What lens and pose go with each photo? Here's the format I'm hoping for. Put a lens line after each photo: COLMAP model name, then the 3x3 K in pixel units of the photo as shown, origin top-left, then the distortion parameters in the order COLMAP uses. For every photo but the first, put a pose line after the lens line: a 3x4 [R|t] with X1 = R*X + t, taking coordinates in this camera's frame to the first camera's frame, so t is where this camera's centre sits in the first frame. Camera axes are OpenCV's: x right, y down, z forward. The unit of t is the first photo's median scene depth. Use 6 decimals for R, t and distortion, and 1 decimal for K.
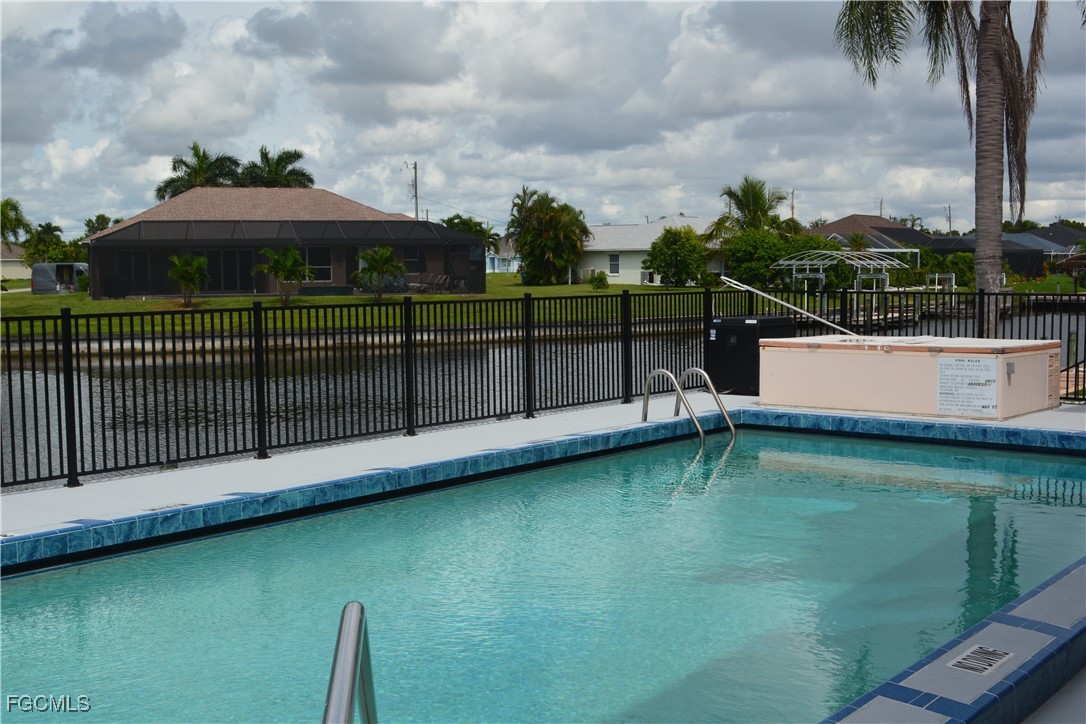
lens RADIAL K [[1364.9, 0, 543.0], [0, 1364.9, 362.0], [0, 0, 1]] dist [-0.029469, -0.013102]
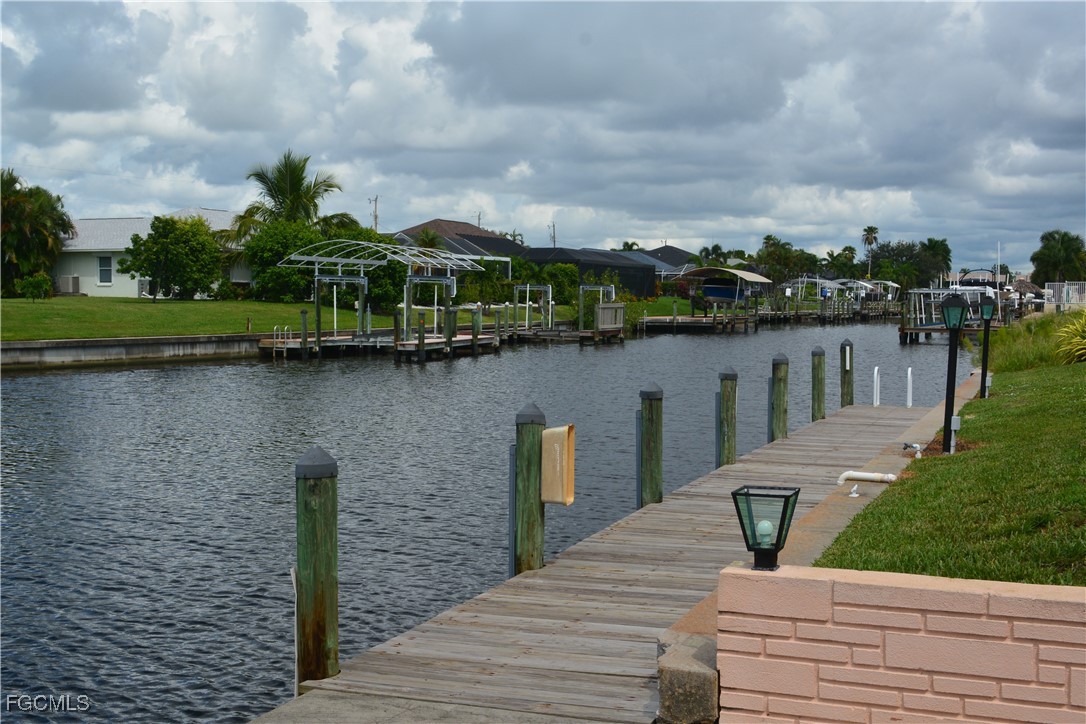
lens RADIAL K [[1364.9, 0, 543.0], [0, 1364.9, 362.0], [0, 0, 1]] dist [-0.029469, -0.013102]
pose [[0.961880, -0.003266, 0.273452, 0.082093], [0.009343, 0.999737, -0.020923, -0.005308], [-0.273312, 0.022680, 0.961658, 0.246396]]
